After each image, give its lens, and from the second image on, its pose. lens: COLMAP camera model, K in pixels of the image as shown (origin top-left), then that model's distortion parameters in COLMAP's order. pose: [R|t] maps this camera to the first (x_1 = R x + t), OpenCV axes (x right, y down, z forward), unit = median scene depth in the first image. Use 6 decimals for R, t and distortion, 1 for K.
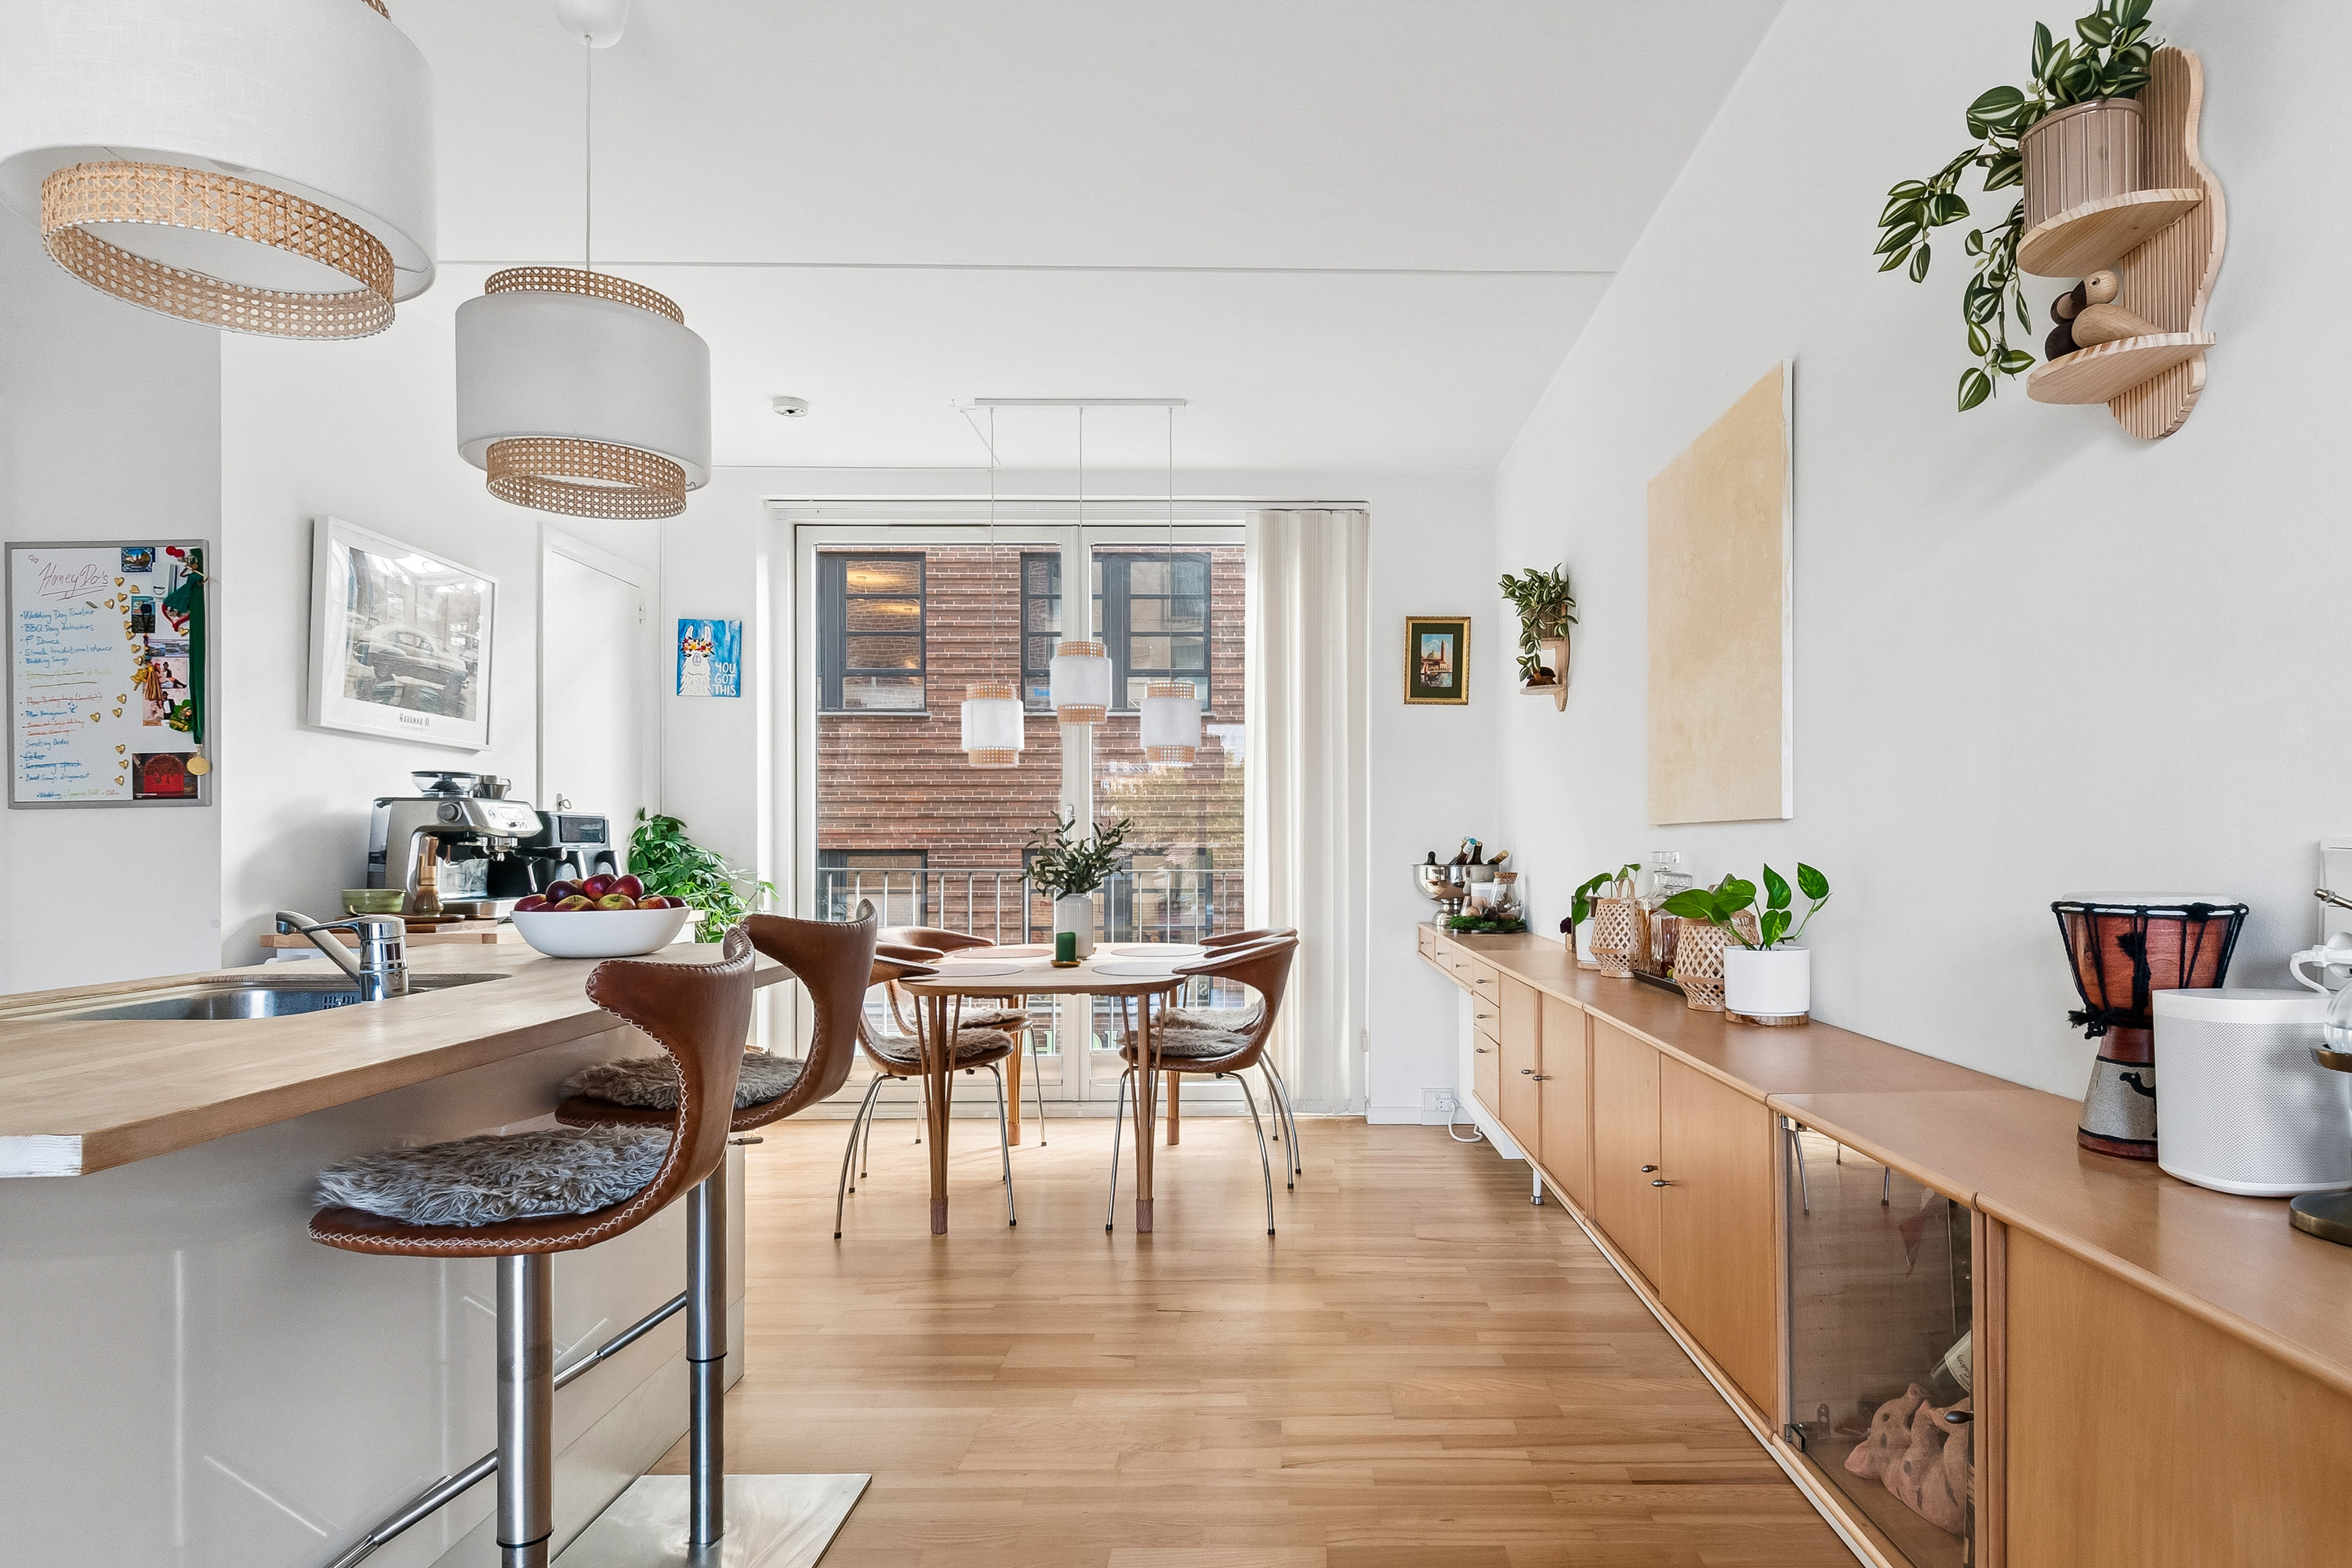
lens RADIAL K [[1329.3, 0, 1112.7], [0, 1329.3, 826.2], [0, 0, 1]] dist [0.001753, -0.000001]
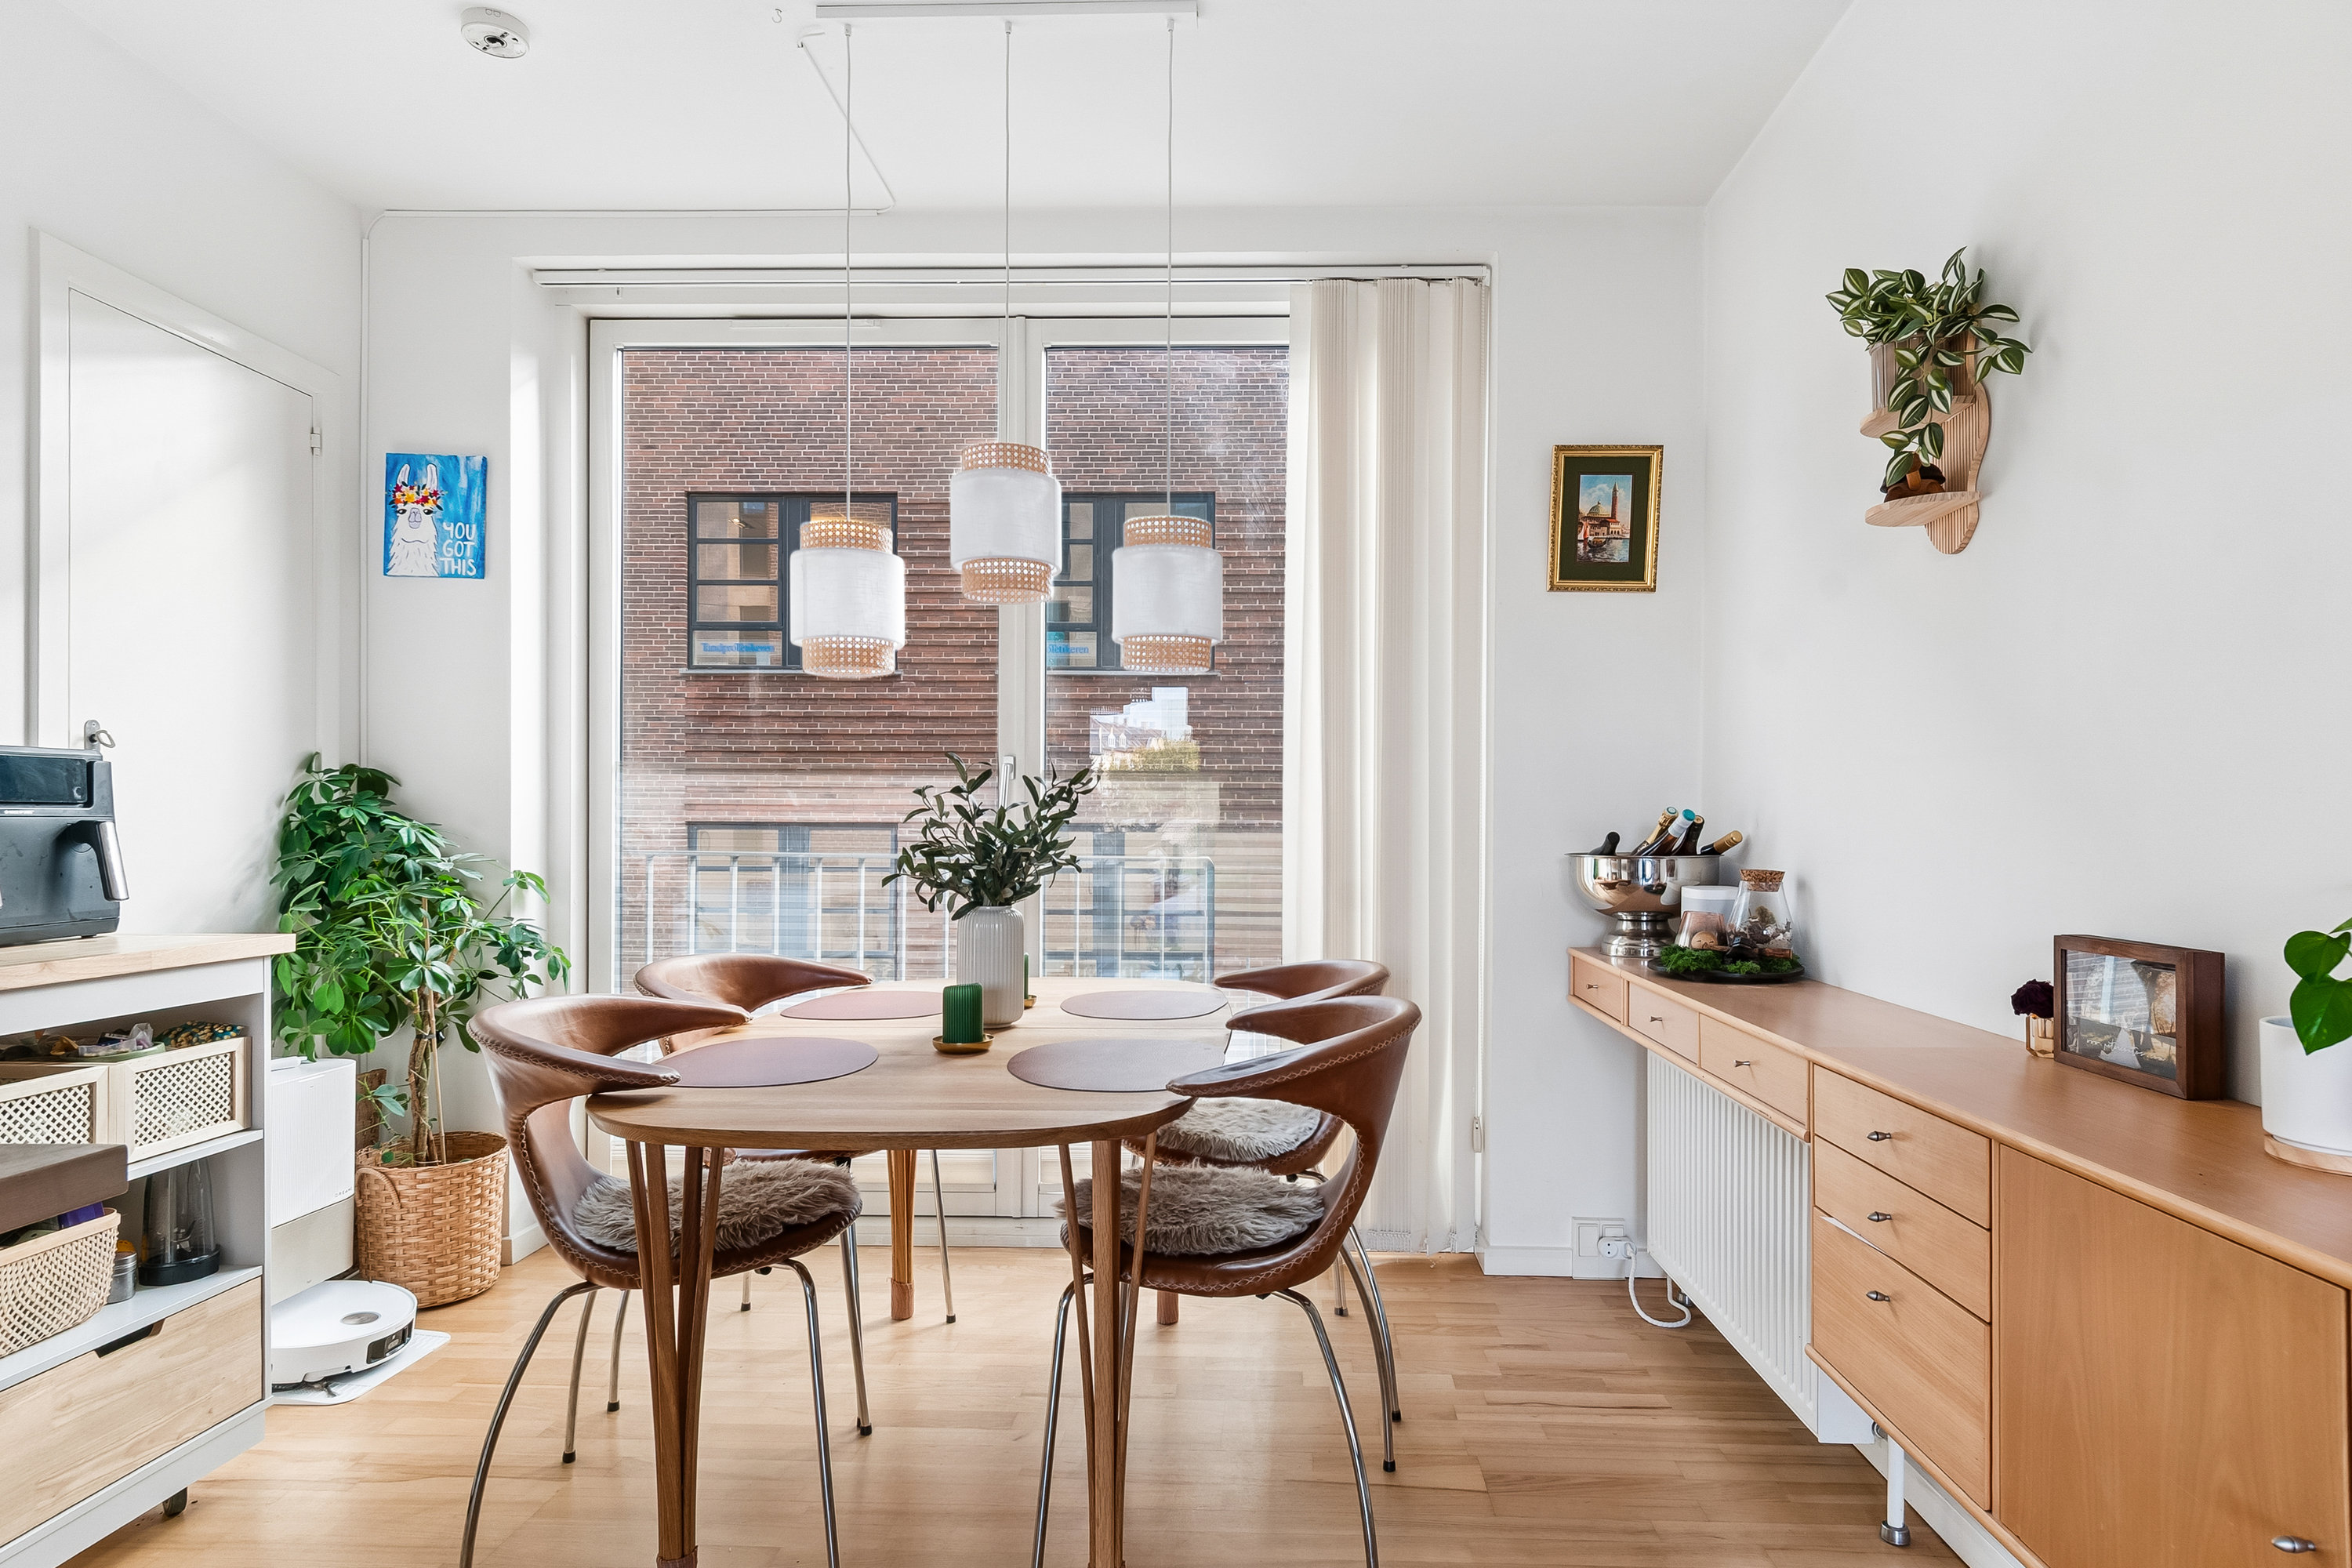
lens RADIAL K [[1261.4, 0, 1189.1], [0, 1261.4, 797.8], [0, 0, 1]] dist [0.003780, -0.000468]
pose [[0.998137, 0.008046, 0.060480, 0.020123], [-0.007821, 0.999962, -0.003959, 0.007341], [-0.060510, 0.003479, 0.998162, 0.445179]]
